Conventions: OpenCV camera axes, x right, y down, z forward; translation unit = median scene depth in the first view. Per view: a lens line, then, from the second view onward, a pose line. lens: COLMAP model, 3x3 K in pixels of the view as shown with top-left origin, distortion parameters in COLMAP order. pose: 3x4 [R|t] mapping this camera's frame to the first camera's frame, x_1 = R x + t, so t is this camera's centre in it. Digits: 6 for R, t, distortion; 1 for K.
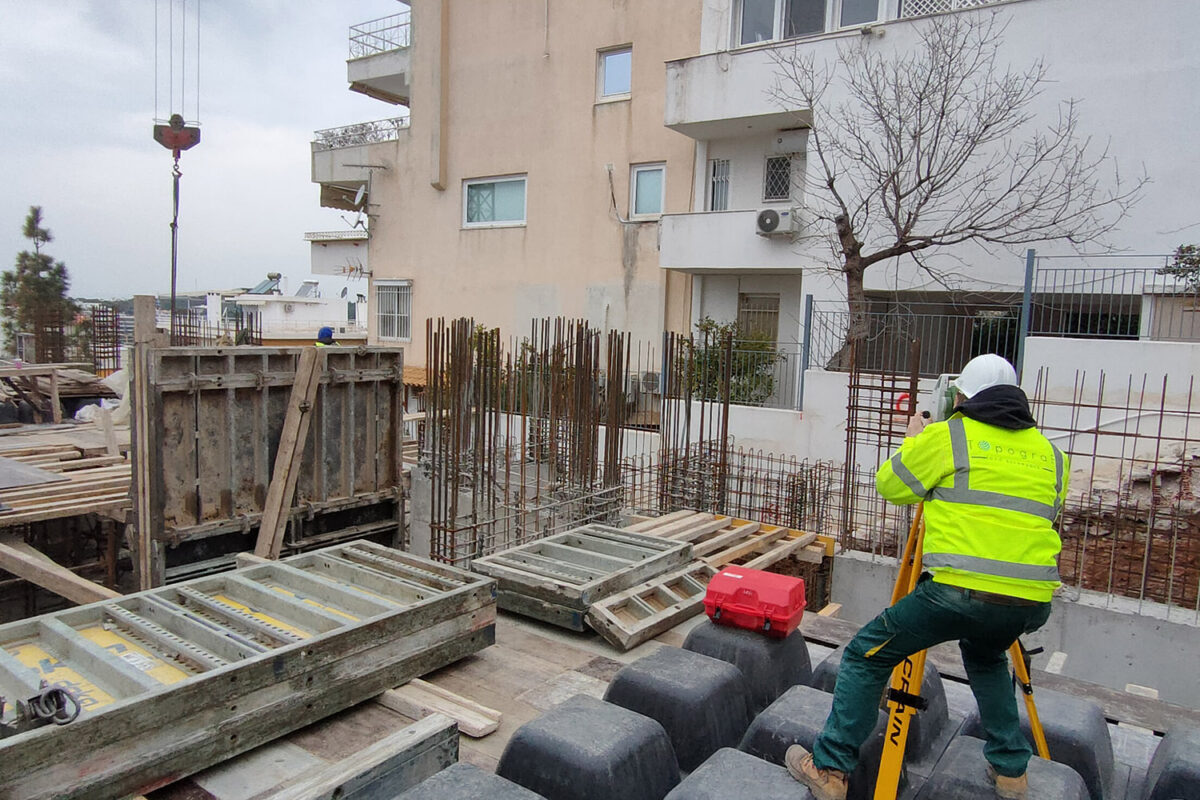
lens RADIAL K [[821.8, 0, 600.0], [0, 821.8, 400.0], [0, 0, 1]] dist [0.018041, -0.001876]
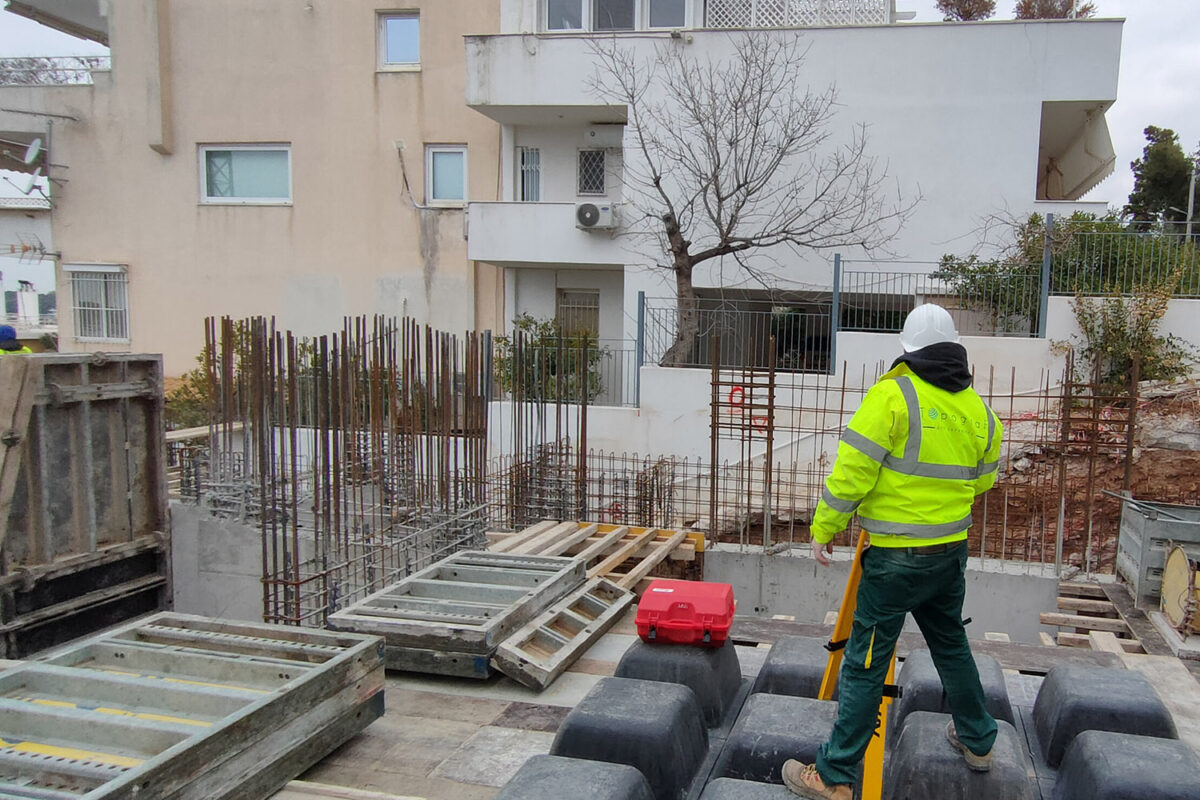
lens RADIAL K [[795.9, 0, 600.8], [0, 795.9, 391.3], [0, 0, 1]] dist [0.013411, -0.004874]
pose [[0.899732, -0.047407, 0.433860, -0.222086], [0.042414, 0.998875, 0.021186, -0.029996], [-0.434376, -0.000660, 0.900731, 0.152497]]
